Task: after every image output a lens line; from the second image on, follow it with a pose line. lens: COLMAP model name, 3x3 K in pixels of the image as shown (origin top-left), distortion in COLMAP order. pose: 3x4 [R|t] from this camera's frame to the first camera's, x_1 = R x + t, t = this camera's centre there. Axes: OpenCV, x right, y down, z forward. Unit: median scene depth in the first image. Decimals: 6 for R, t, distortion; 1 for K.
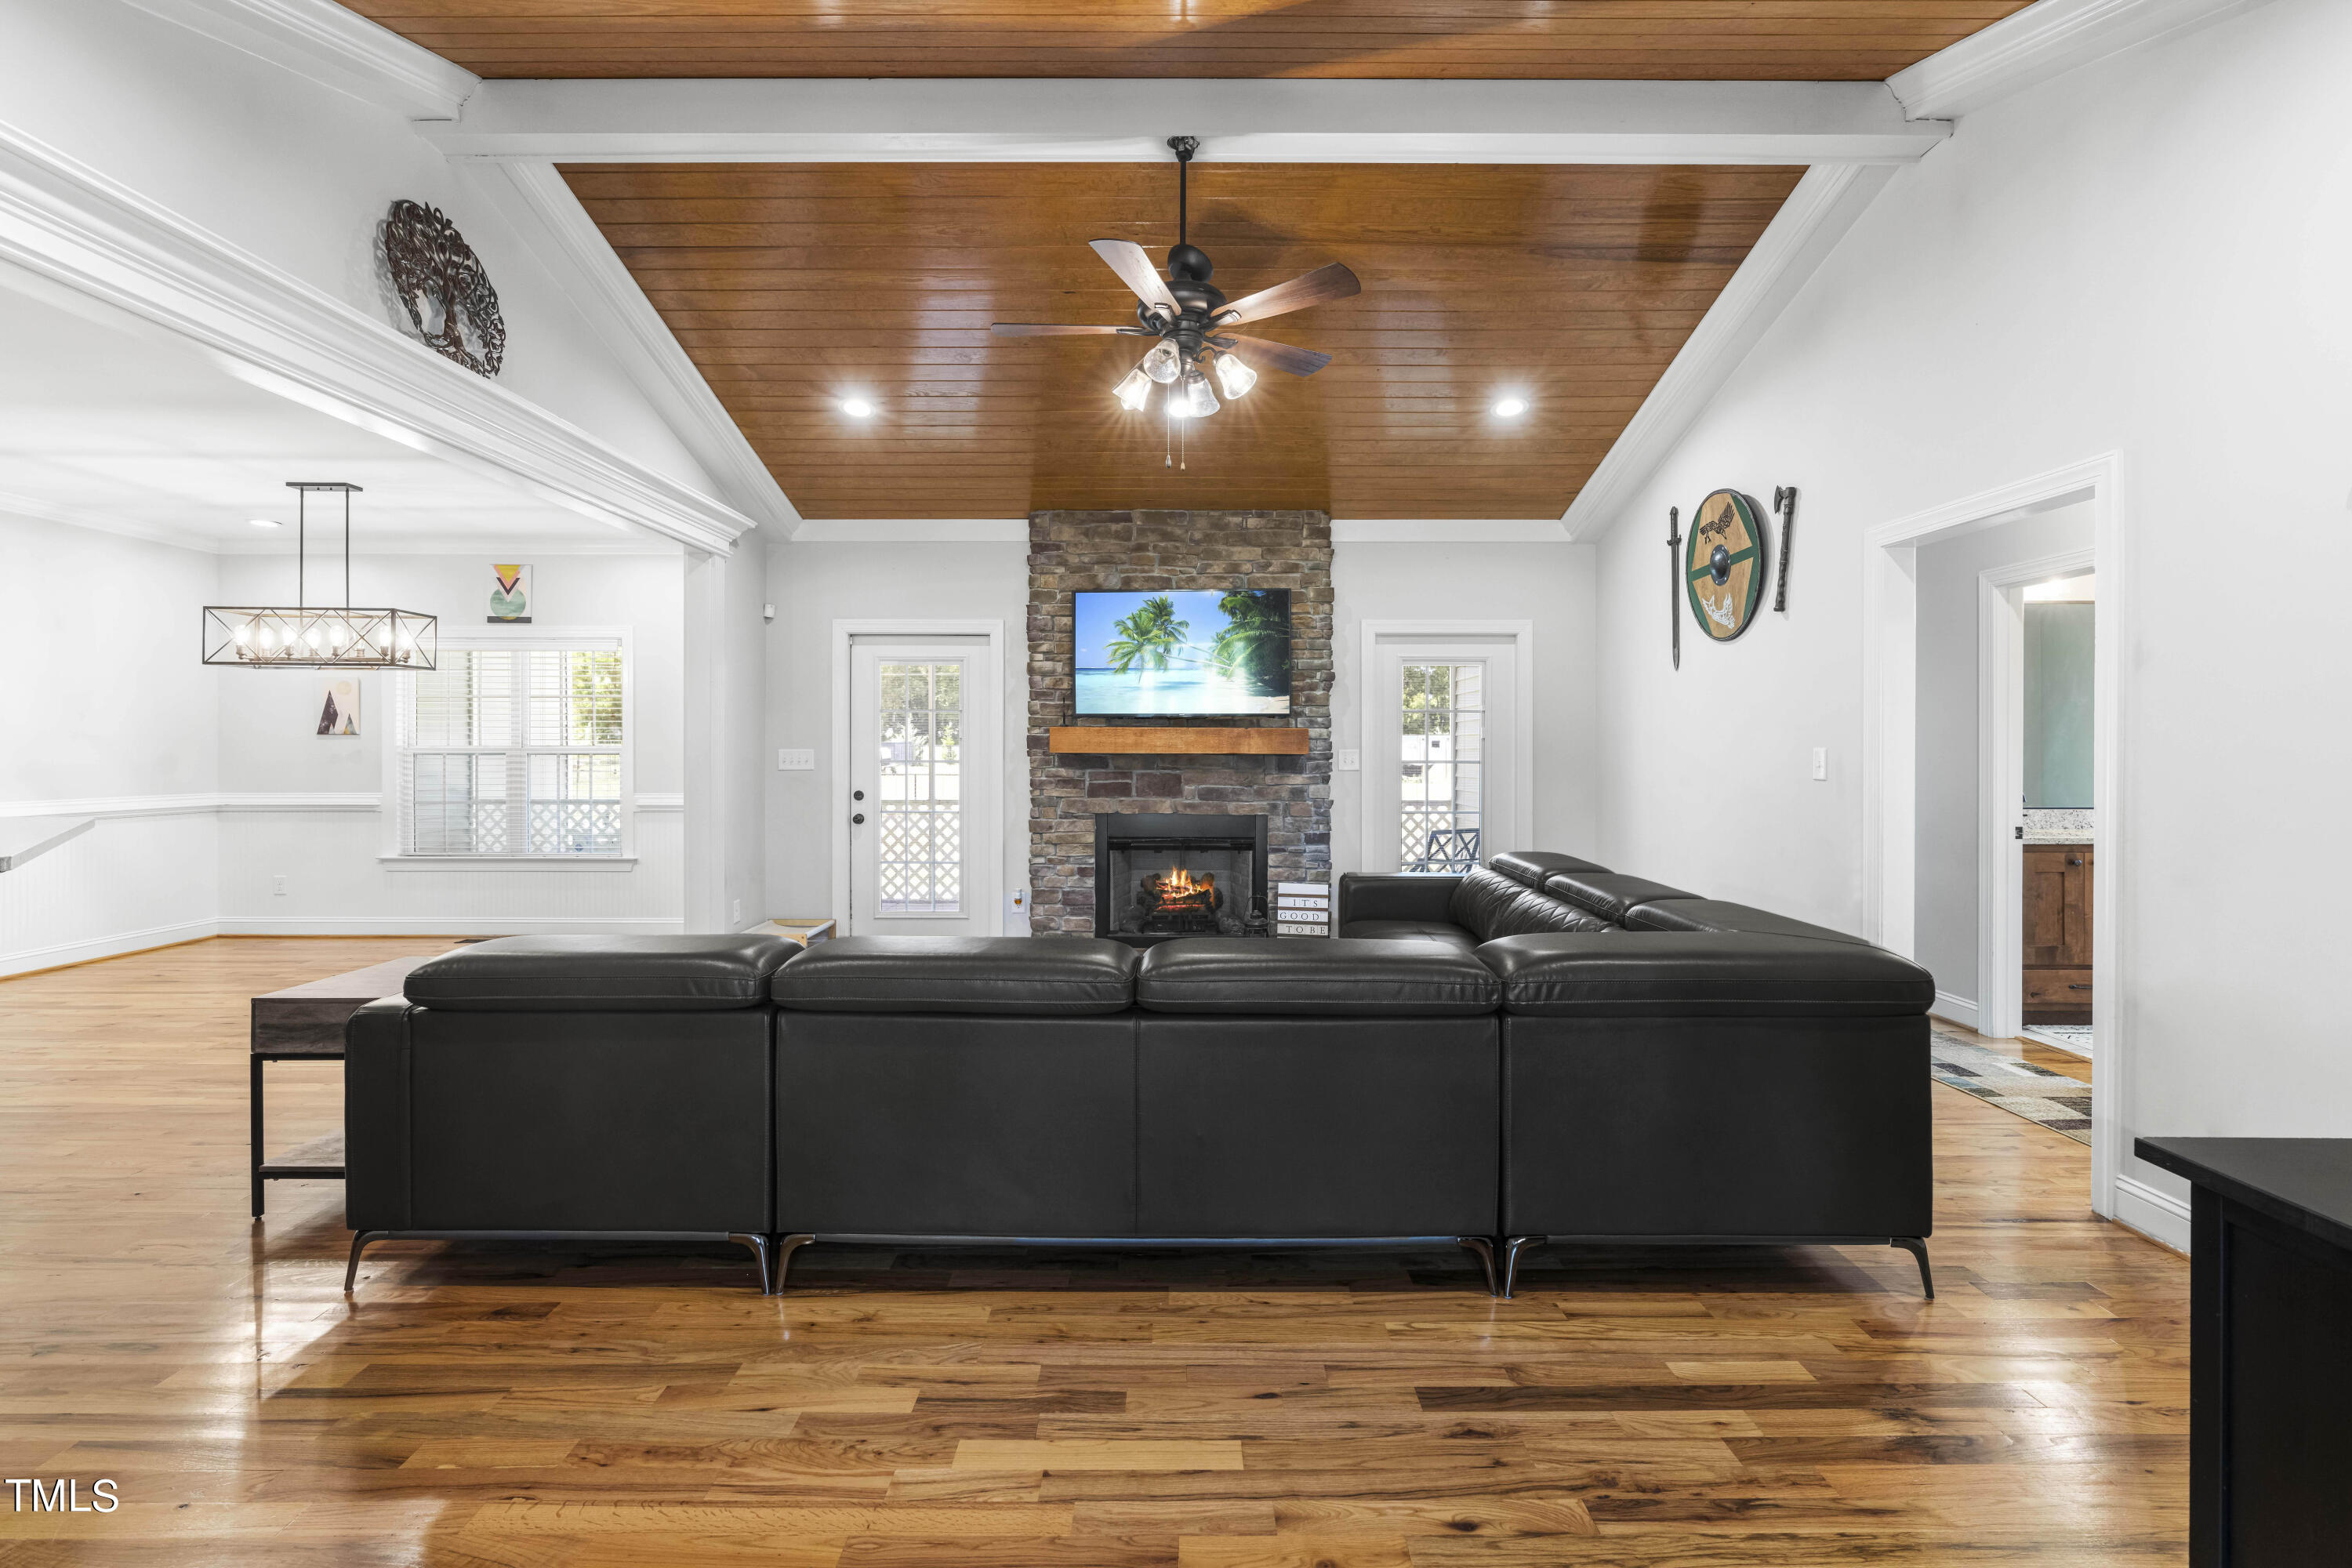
lens RADIAL K [[1060.3, 0, 1165.1], [0, 1060.3, 763.9], [0, 0, 1]] dist [-0.008200, 0.001758]
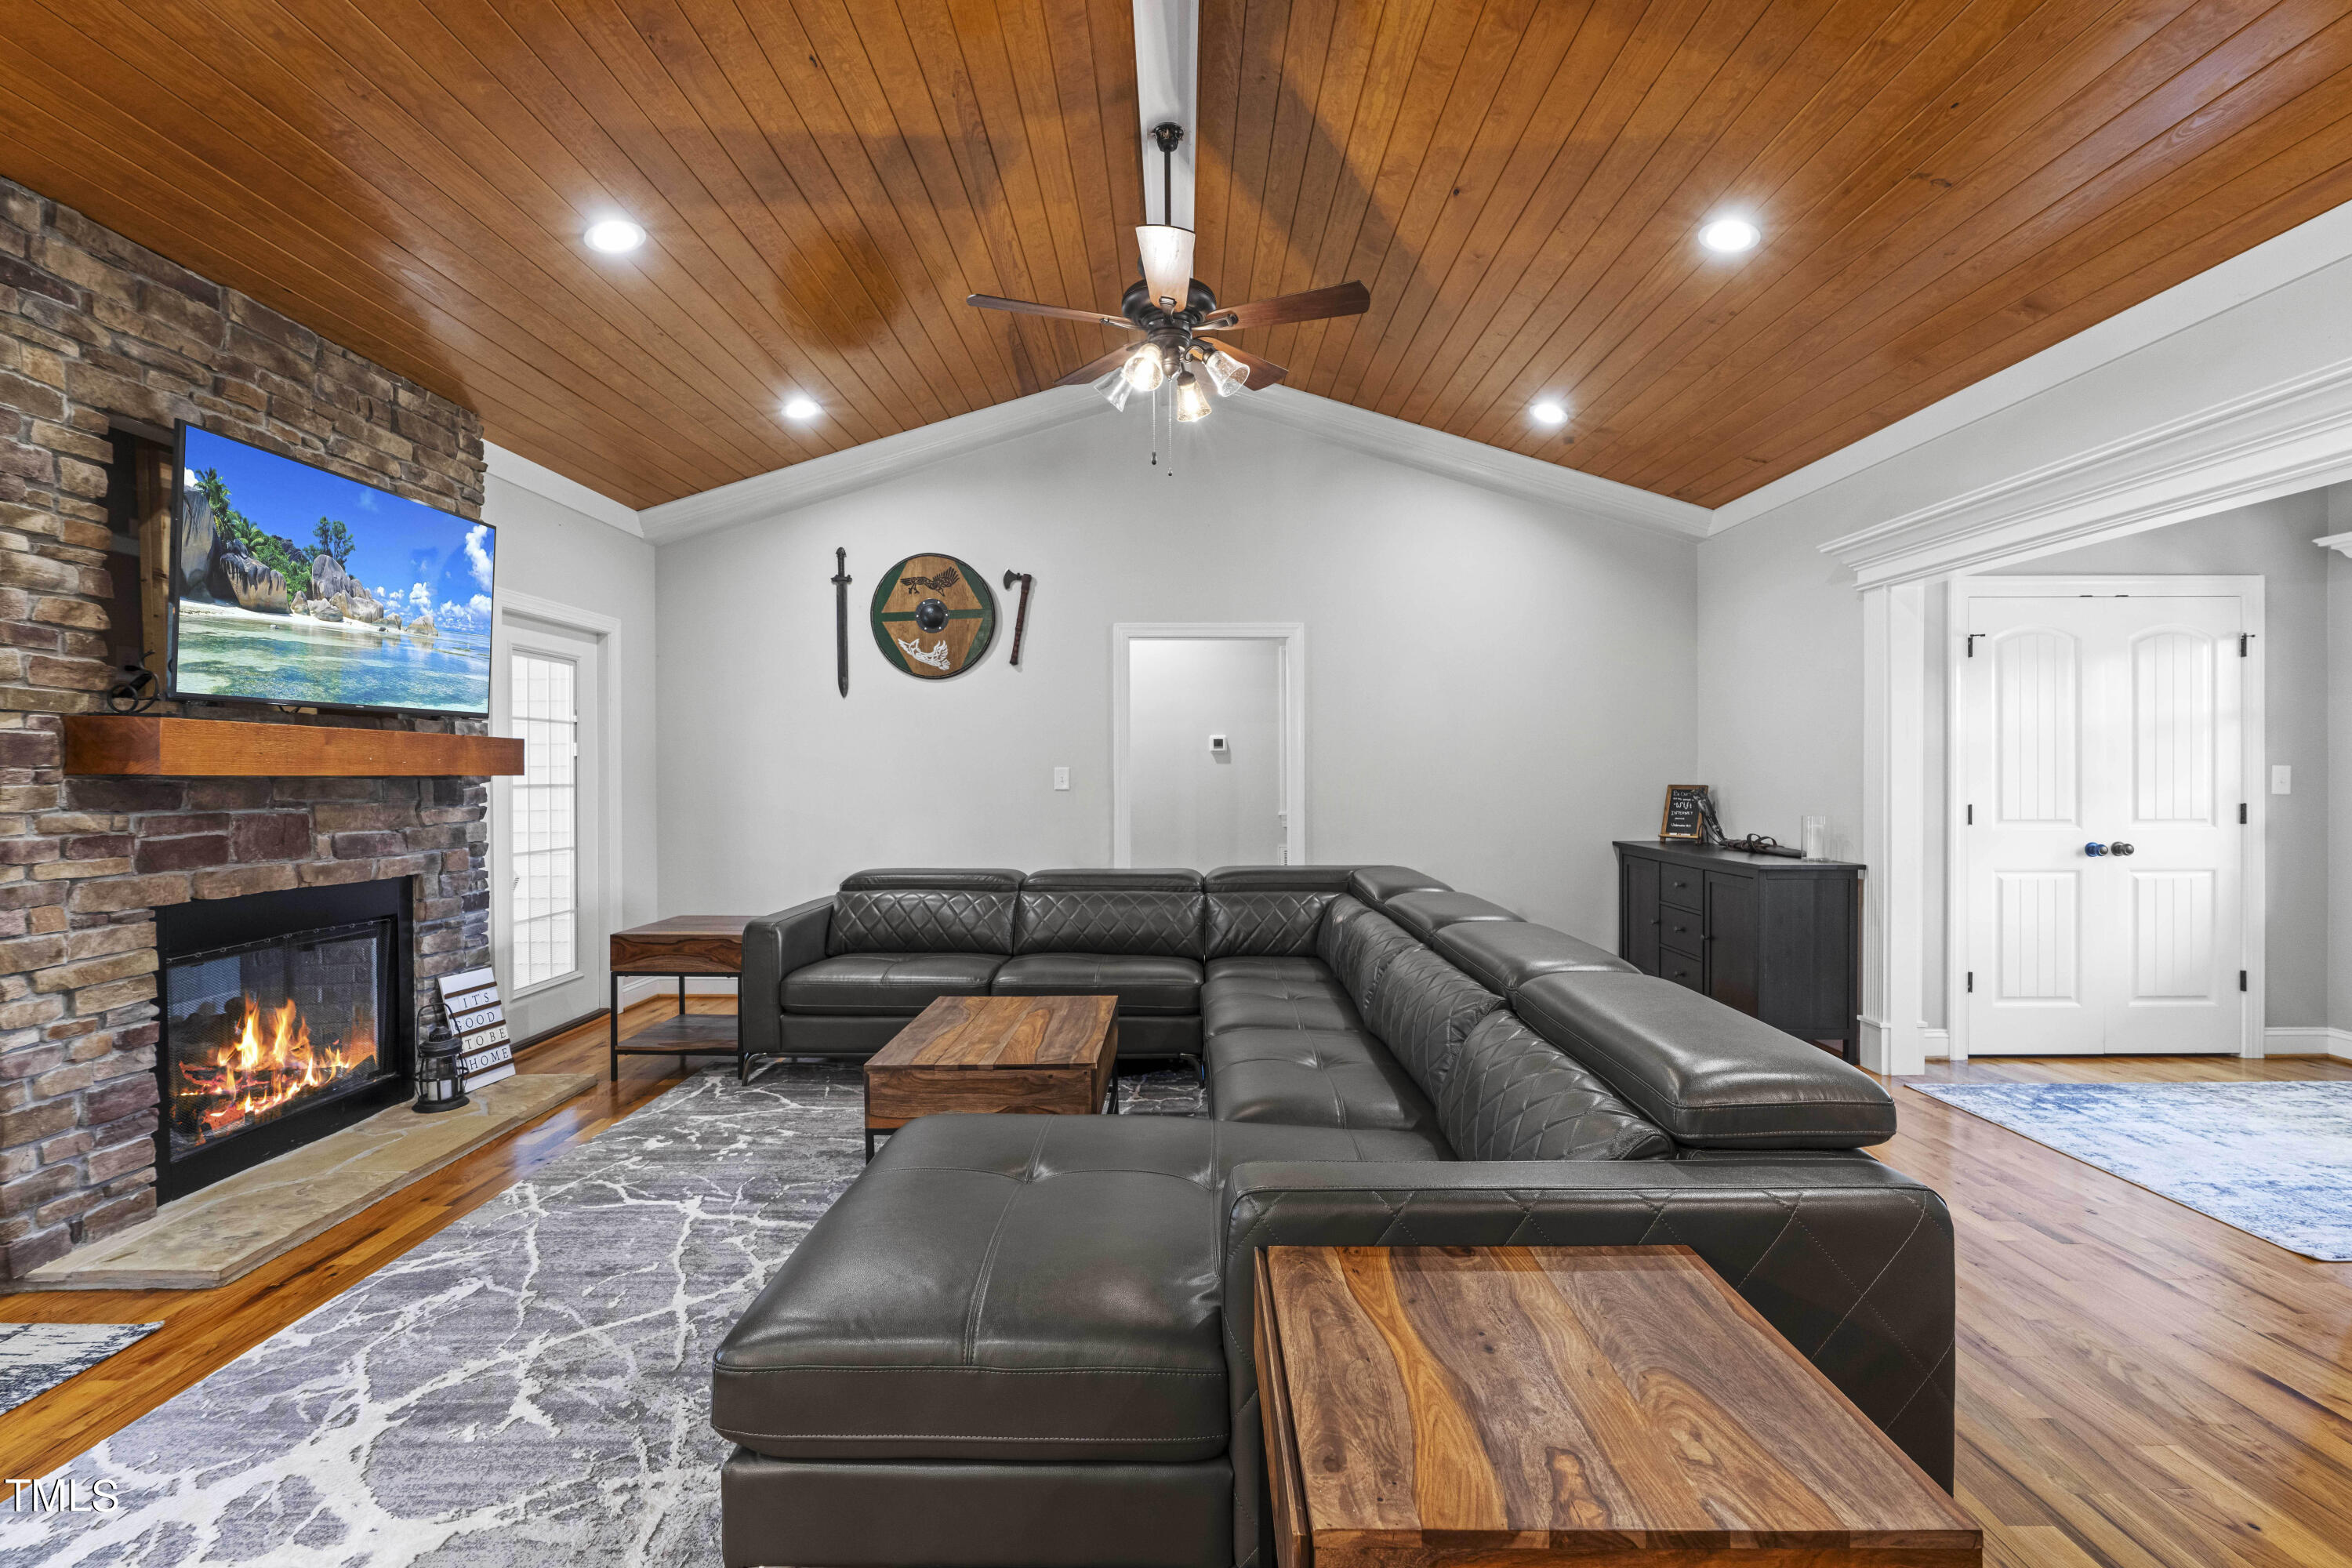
lens RADIAL K [[1060.3, 0, 1166.1], [0, 1060.3, 779.3], [0, 0, 1]] dist [-0.008200, 0.001758]
pose [[0.012445, -0.008099, 0.999890, -0.520865], [0.016929, 0.999826, 0.007887, -0.005016], [-0.999779, 0.016829, 0.012580, 0.553795]]
